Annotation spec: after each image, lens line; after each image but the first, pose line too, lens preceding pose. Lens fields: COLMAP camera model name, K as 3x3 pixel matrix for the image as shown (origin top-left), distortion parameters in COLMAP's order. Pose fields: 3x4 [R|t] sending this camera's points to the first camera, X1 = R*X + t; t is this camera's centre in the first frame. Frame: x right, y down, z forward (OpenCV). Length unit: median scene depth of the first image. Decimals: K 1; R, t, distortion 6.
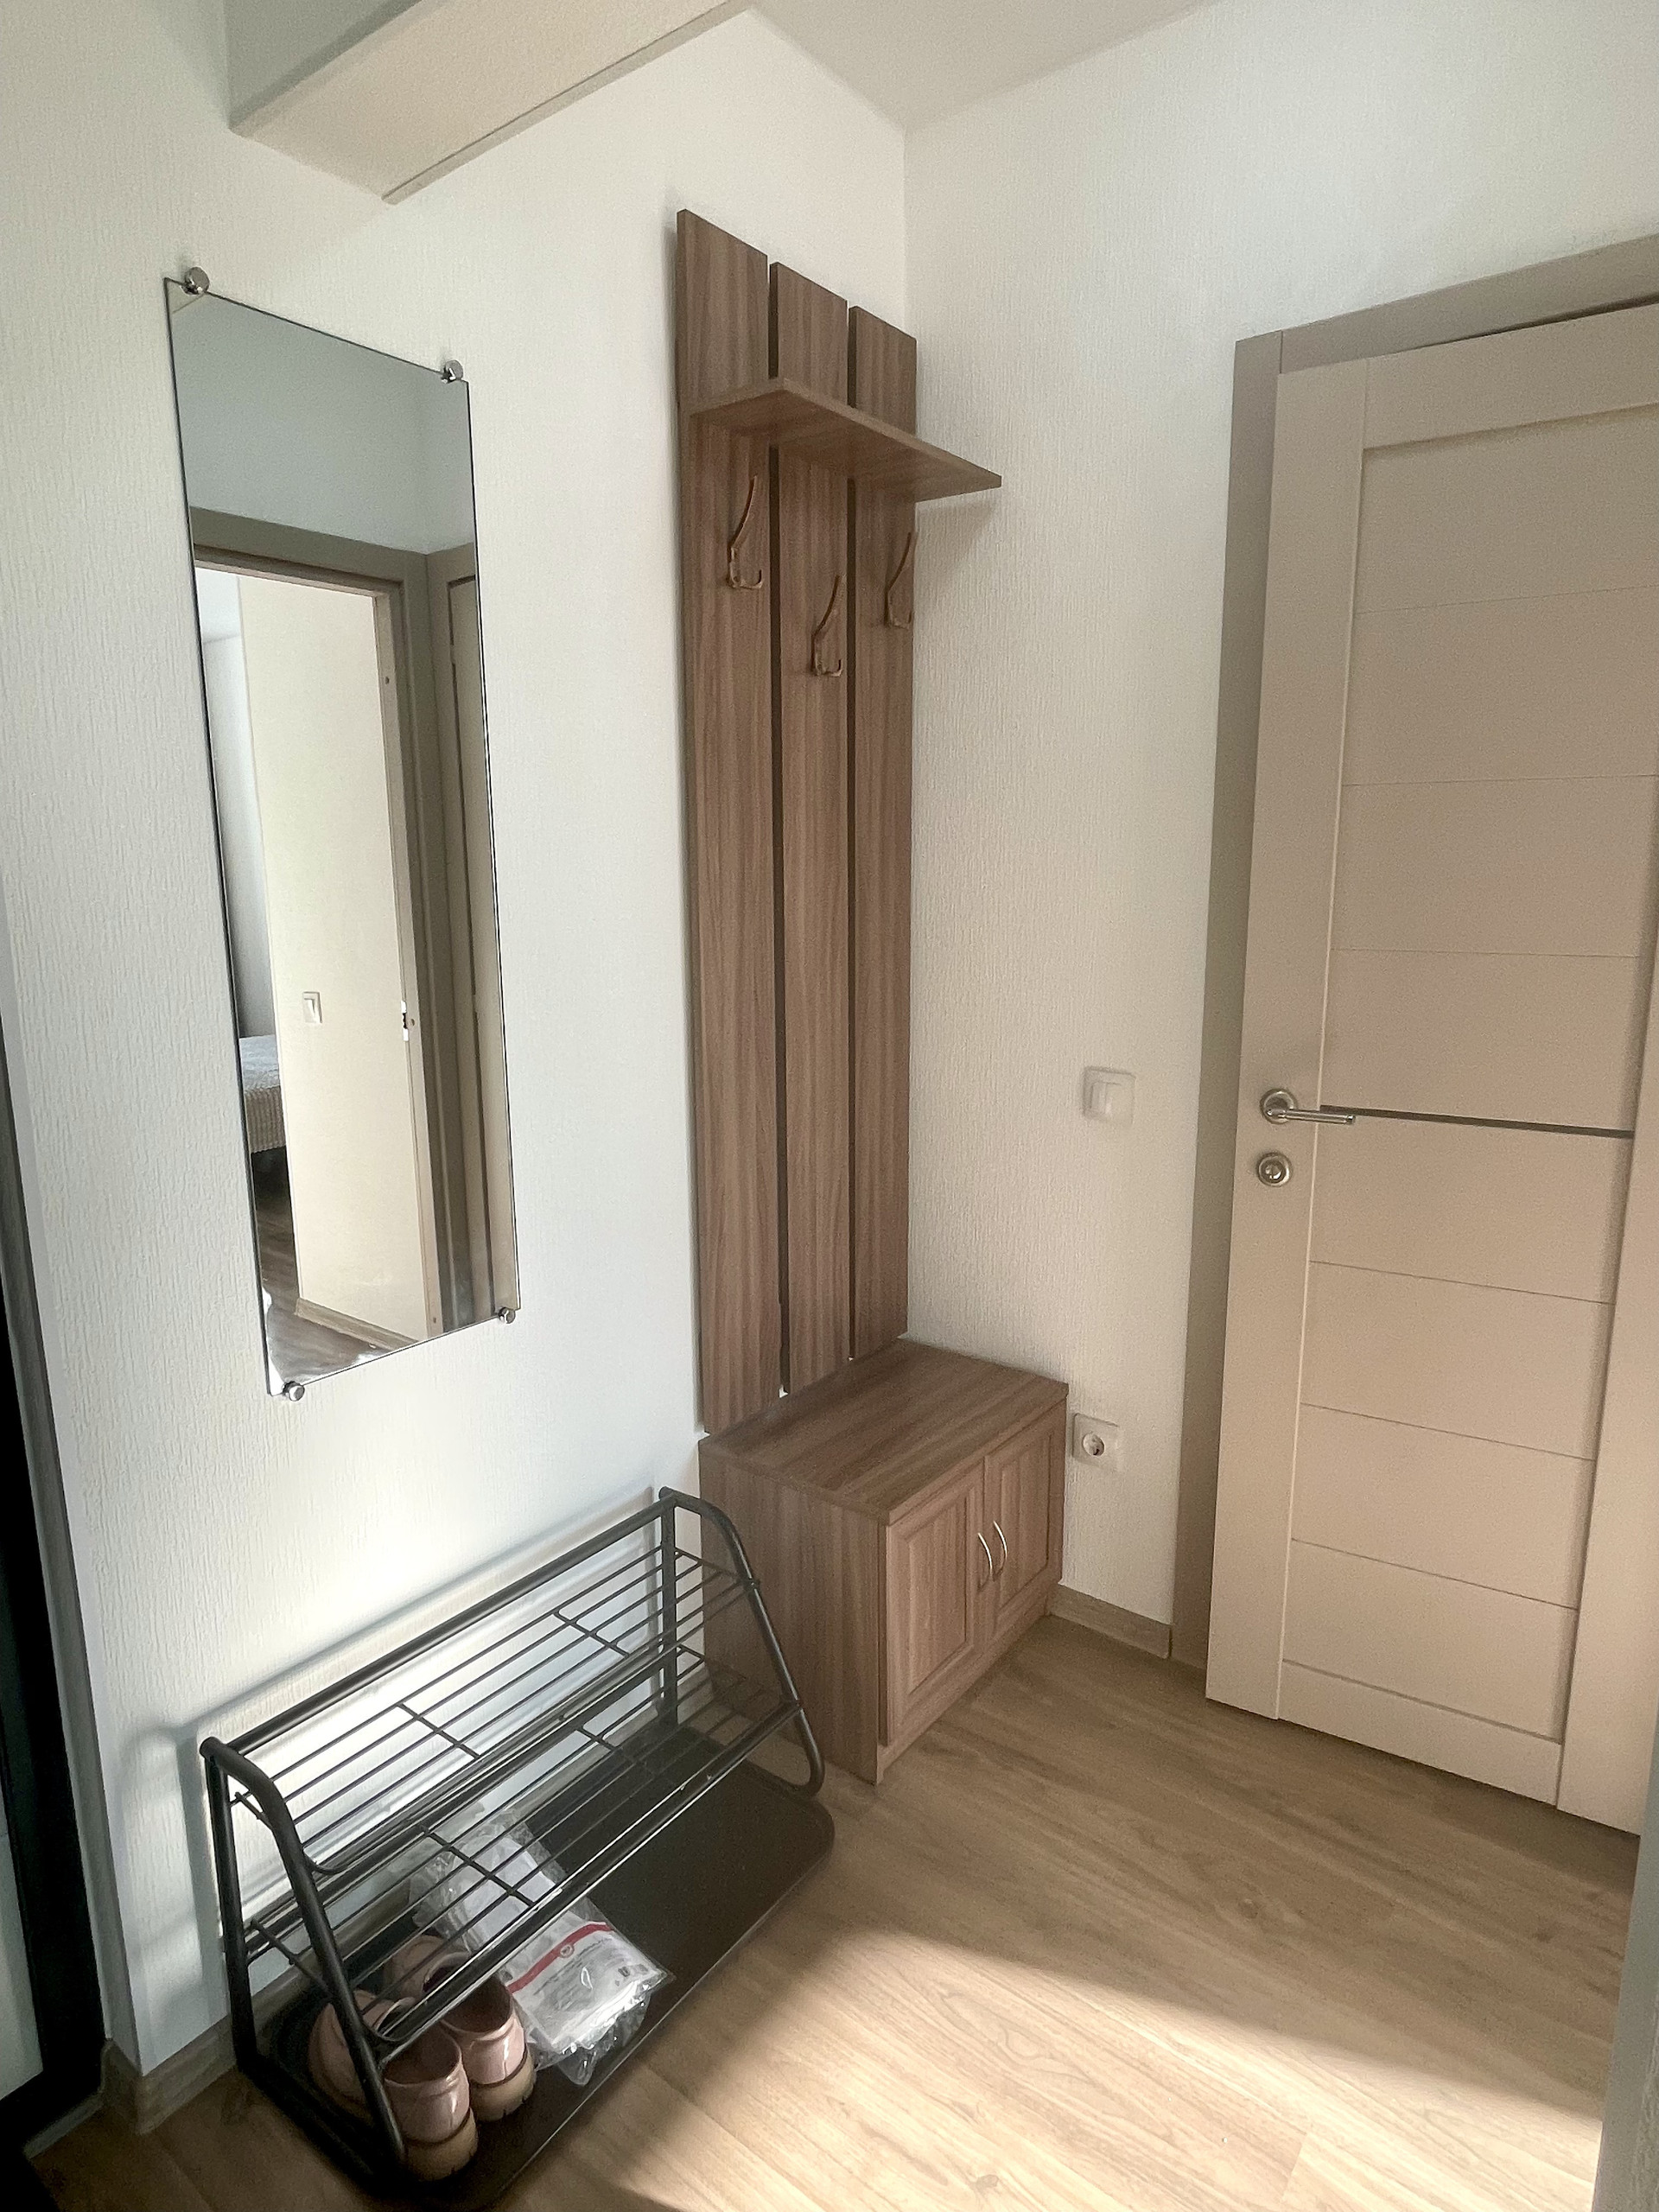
lens RADIAL K [[1232.7, 0, 829.5], [0, 1232.7, 1106.0], [0, 0, 1]] dist [-0.003189, -0.001150]
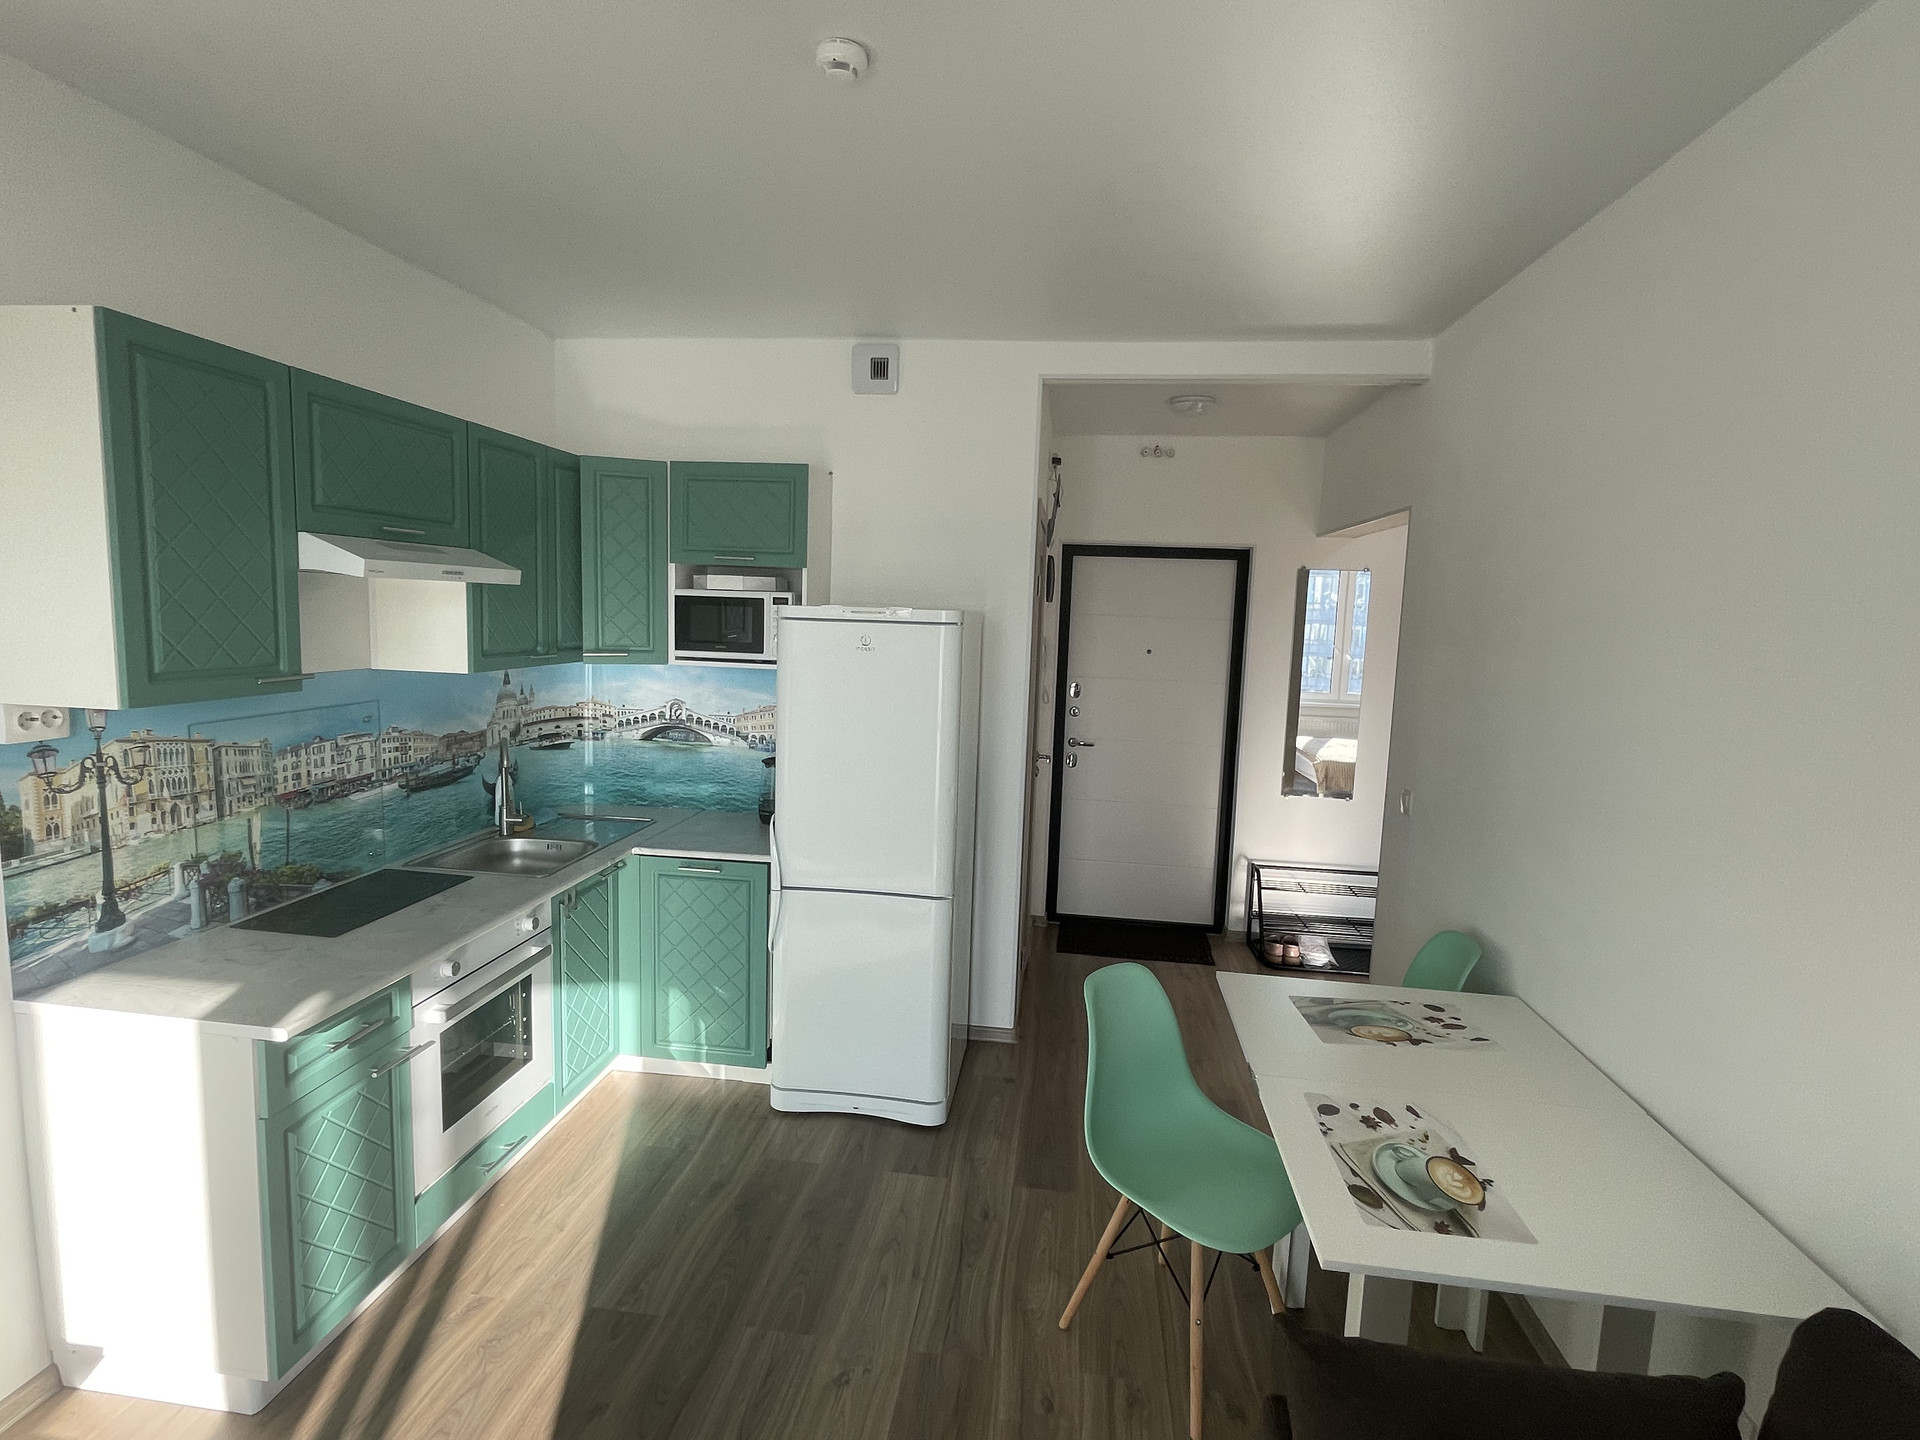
lens RADIAL K [[937.1, 0, 960.0], [0, 937.1, 720.0], [0, 0, 1]] dist [-0.003013, -0.000215]
pose [[0.524886, 0.117581, -0.843012, 1.835486], [-0.191874, 0.981265, 0.017398, 0.124947], [0.829264, 0.152621, 0.537613, -1.915129]]
